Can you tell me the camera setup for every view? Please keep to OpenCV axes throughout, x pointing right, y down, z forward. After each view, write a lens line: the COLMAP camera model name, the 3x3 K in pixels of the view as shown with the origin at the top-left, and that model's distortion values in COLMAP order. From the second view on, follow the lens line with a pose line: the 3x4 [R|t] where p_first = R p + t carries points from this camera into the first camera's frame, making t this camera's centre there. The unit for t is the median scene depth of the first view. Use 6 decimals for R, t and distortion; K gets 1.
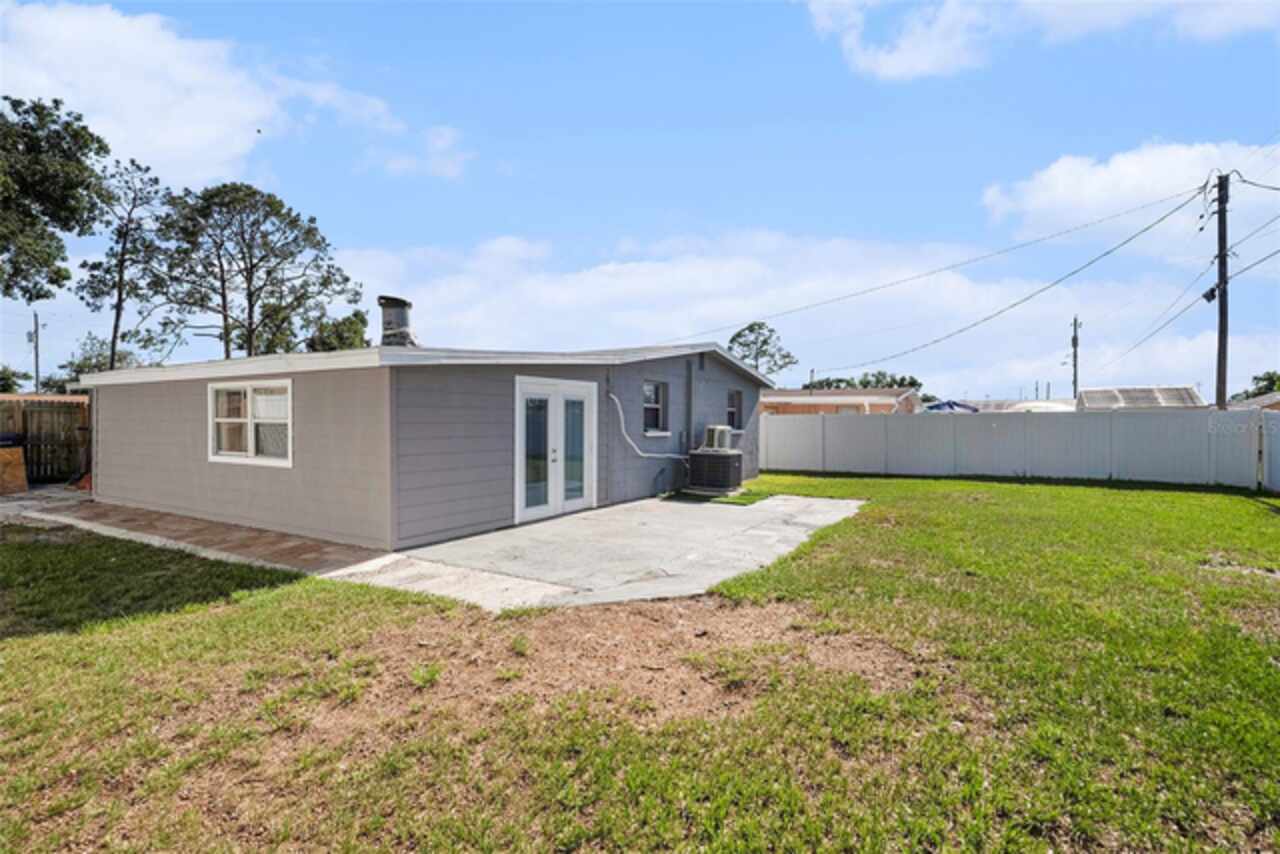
lens RADIAL K [[595.6, 0, 640.0], [0, 595.6, 427.0], [0, 0, 1]] dist [0.000678, -0.000012]
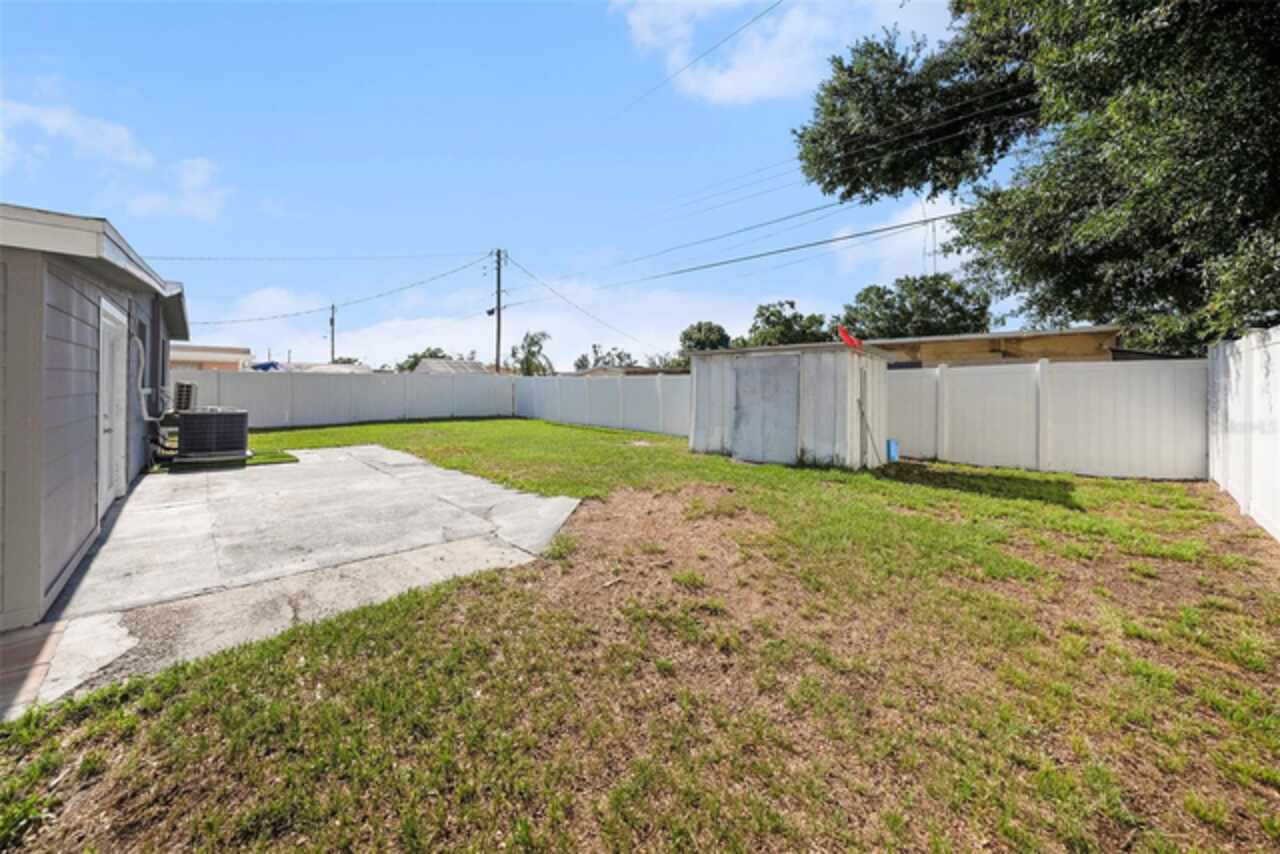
lens RADIAL K [[456.3, 0, 639.9], [0, 456.3, 383.7], [0, 0, 1]] dist [-0.000225, -0.000011]
pose [[0.291088, 0.003842, 0.956688, -0.257813], [-0.000218, 0.999992, -0.003950, 0.003252], [-0.956696, 0.000941, 0.291087, 0.163297]]
